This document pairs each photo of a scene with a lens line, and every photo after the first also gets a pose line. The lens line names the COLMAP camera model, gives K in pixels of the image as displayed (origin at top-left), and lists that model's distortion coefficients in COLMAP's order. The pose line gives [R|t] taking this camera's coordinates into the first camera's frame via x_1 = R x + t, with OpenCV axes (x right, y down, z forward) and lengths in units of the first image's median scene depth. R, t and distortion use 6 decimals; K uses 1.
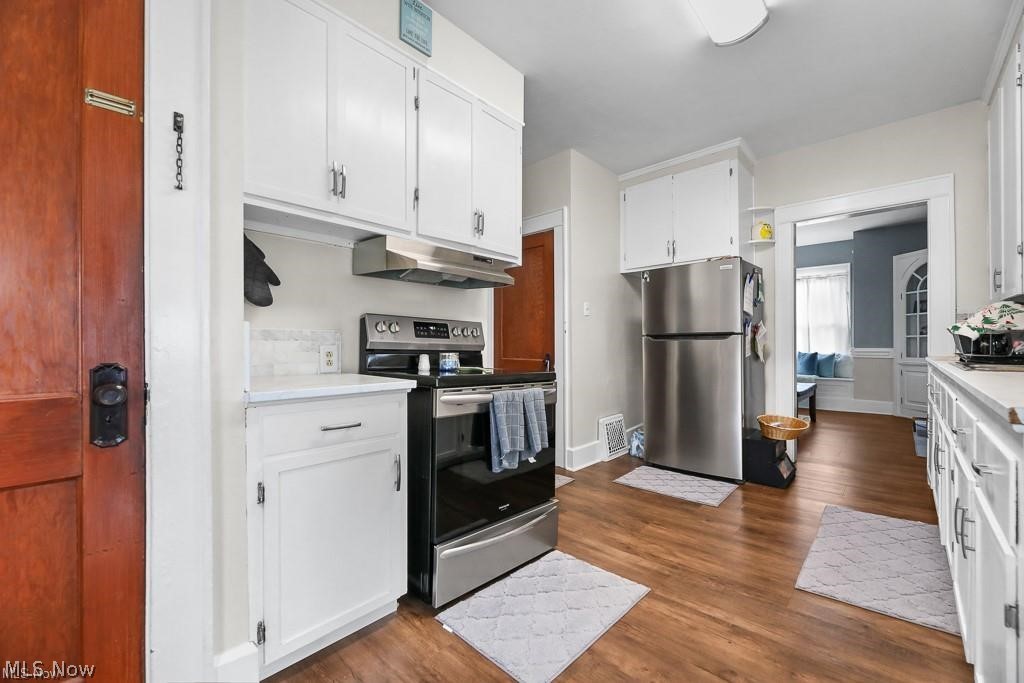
lens RADIAL K [[414.0, 0, 513.9], [0, 414.0, 344.7], [0, 0, 1]] dist [-0.002162, -0.000575]
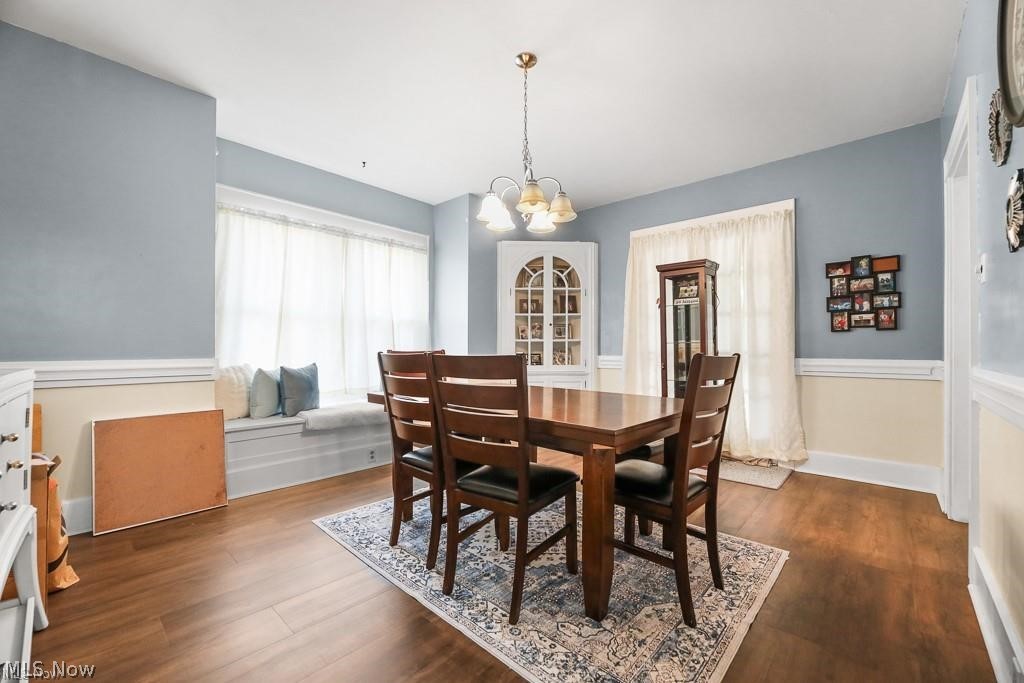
lens RADIAL K [[414.0, 0, 513.9], [0, 414.0, 344.7], [0, 0, 1]] dist [-0.002162, -0.000575]
pose [[-0.008691, 0.009853, 0.999914, 0.119600], [-0.004512, 0.999941, -0.009892, -0.004092], [-0.999952, -0.004598, -0.008646, 0.984464]]
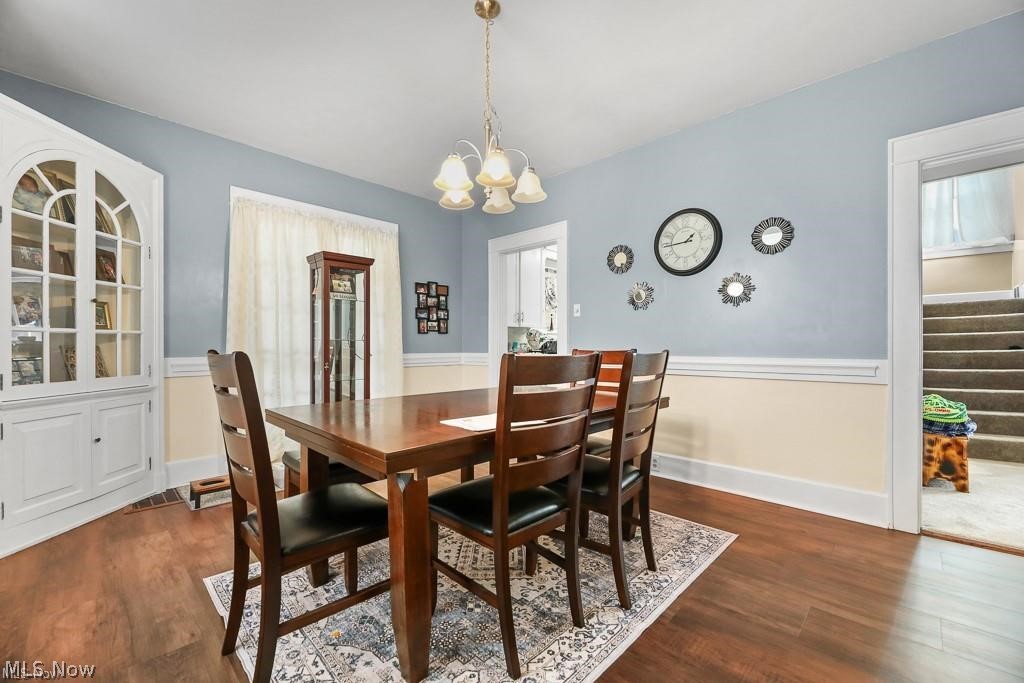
lens RADIAL K [[414.0, 0, 513.9], [0, 414.0, 344.7], [0, 0, 1]] dist [-0.002162, -0.000575]
pose [[-0.999628, 0.001846, 0.027209, 0.488952], [0.001700, 0.999984, -0.005379, -0.003963], [-0.027219, -0.005331, -0.999615, 1.312307]]
